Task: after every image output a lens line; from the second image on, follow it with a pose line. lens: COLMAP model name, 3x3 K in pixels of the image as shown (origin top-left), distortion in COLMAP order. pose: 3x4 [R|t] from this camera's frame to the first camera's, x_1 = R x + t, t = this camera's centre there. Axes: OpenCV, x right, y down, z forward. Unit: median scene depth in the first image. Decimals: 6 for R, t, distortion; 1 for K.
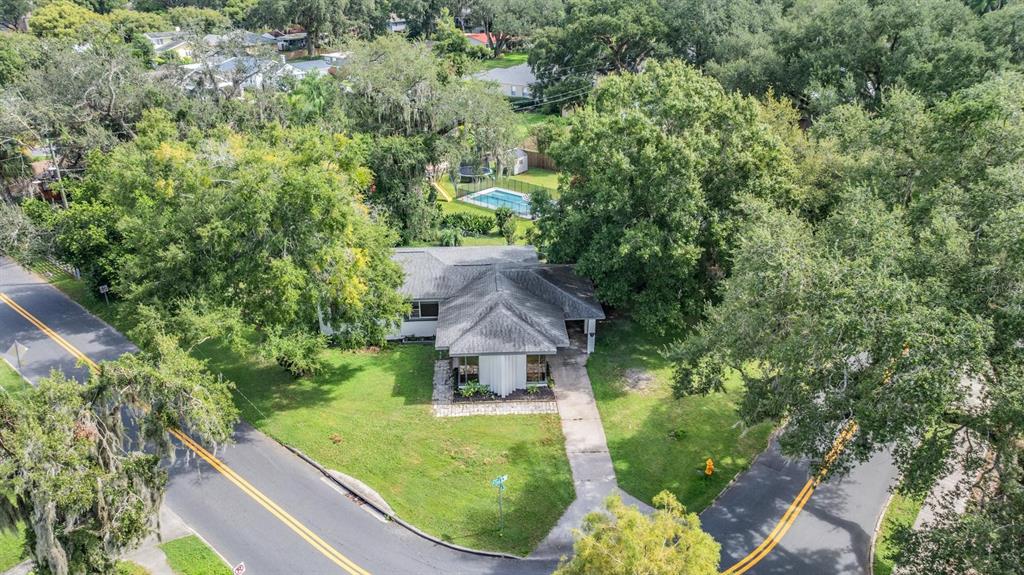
lens RADIAL K [[726.7, 0, 512.0], [0, 726.7, 288.5], [0, 0, 1]] dist [-0.019612, 0.006694]
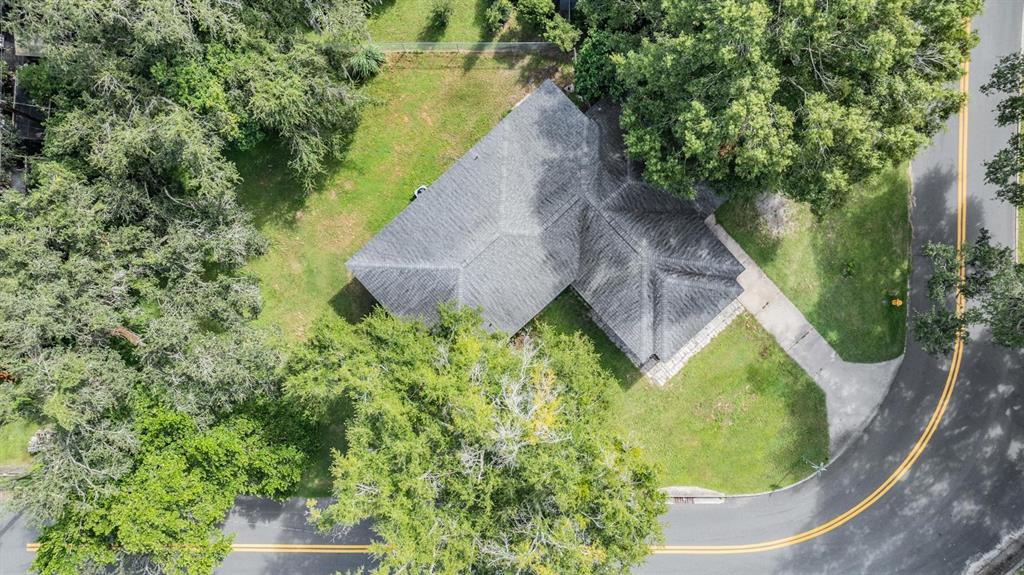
lens RADIAL K [[726.7, 0, 513.6], [0, 726.7, 286.2], [0, 0, 1]] dist [-0.019612, 0.006694]
pose [[0.767125, -0.641470, -0.005927, -0.171067], [0.262078, 0.304956, 0.915597, -0.905927], [-0.585520, -0.703931, 0.402054, 0.803079]]
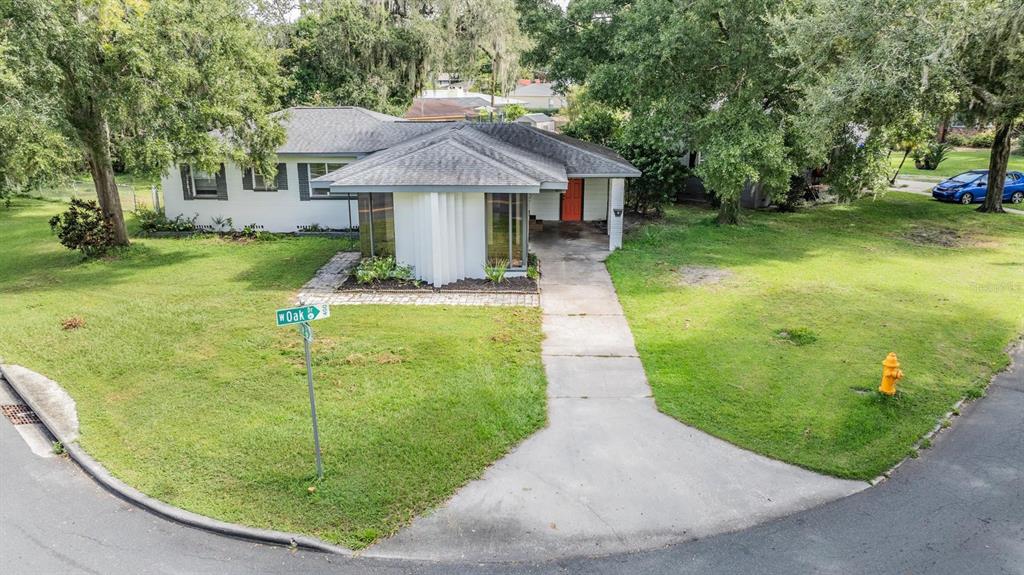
lens RADIAL K [[726.7, 0, 510.4], [0, 726.7, 285.2], [0, 0, 1]] dist [-0.019612, 0.006694]
pose [[0.996689, 0.020853, -0.078593, 0.083397], [-0.031978, 0.989195, -0.143074, 0.229937], [0.074761, 0.145113, 0.986587, 0.516367]]
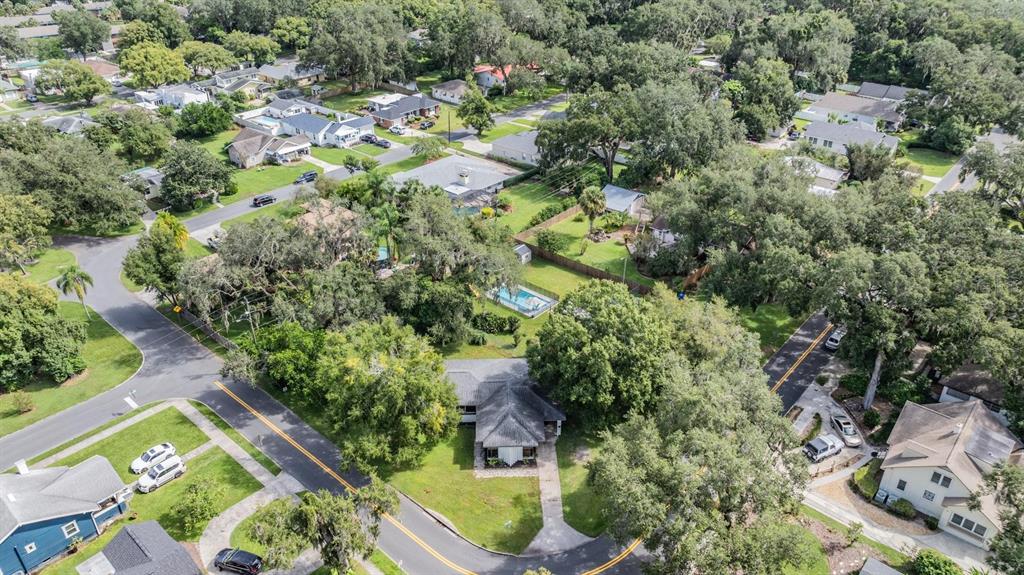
lens RADIAL K [[726.7, 0, 511.7], [0, 726.7, 289.2], [0, 0, 1]] dist [-0.019612, 0.006694]
pose [[0.999756, 0.011194, -0.019032, 0.023282], [-0.009256, 0.995043, 0.099011, -0.530313], [0.020046, -0.098811, 0.994904, -0.912237]]
